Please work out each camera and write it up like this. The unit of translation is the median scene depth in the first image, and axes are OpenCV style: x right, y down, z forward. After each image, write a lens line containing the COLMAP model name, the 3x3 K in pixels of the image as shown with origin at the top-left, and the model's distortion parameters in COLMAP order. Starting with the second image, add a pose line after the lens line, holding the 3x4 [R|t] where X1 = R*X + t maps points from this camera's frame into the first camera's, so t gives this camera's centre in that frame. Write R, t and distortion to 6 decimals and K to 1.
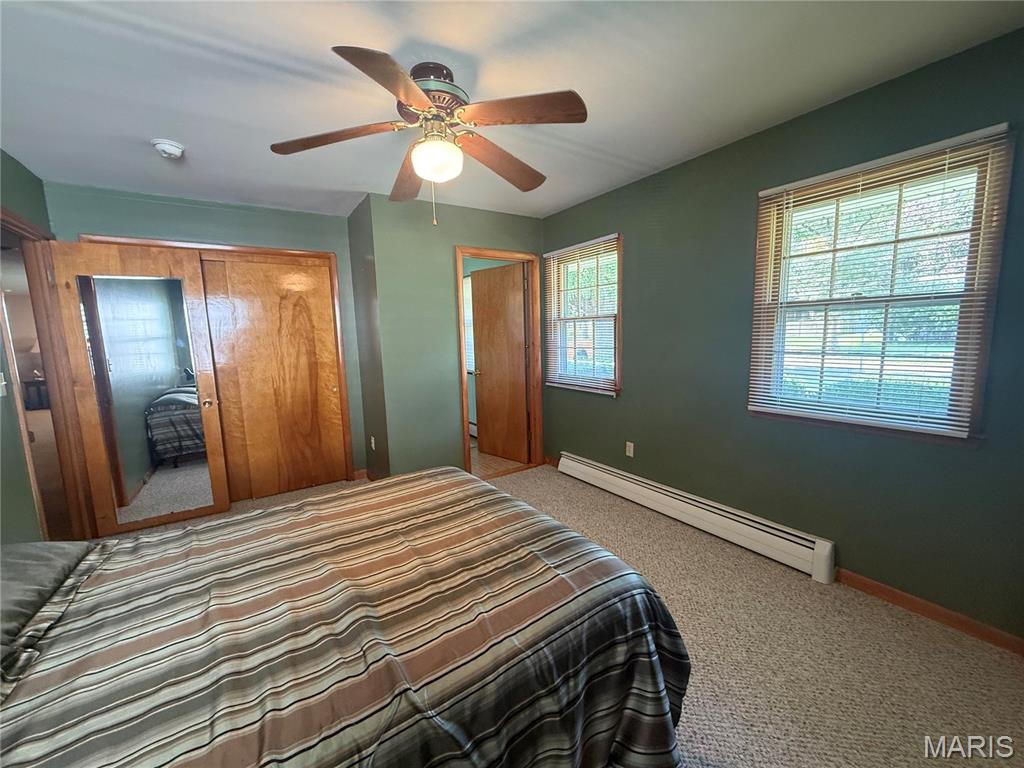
lens RADIAL K [[408.6, 0, 512.0], [0, 408.6, 384.0], [0, 0, 1]] dist [-0.000408, -0.000080]
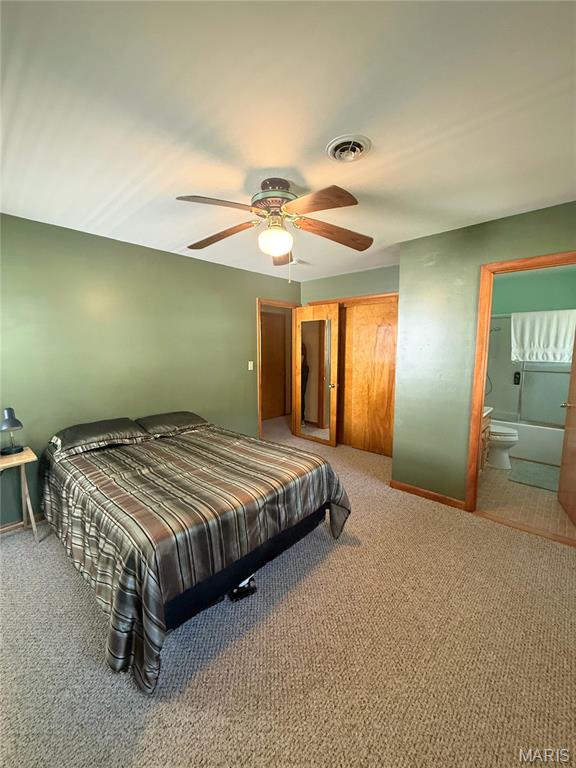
lens RADIAL K [[306.5, 0, 288.0], [0, 306.5, 384.0], [0, 0, 1]] dist [-0.000408, -0.000080]
pose [[0.254647, 0.154224, -0.954657, 0.506865], [-0.126560, 0.984025, 0.125209, -0.107694], [0.958717, 0.088937, 0.270097, 0.388993]]
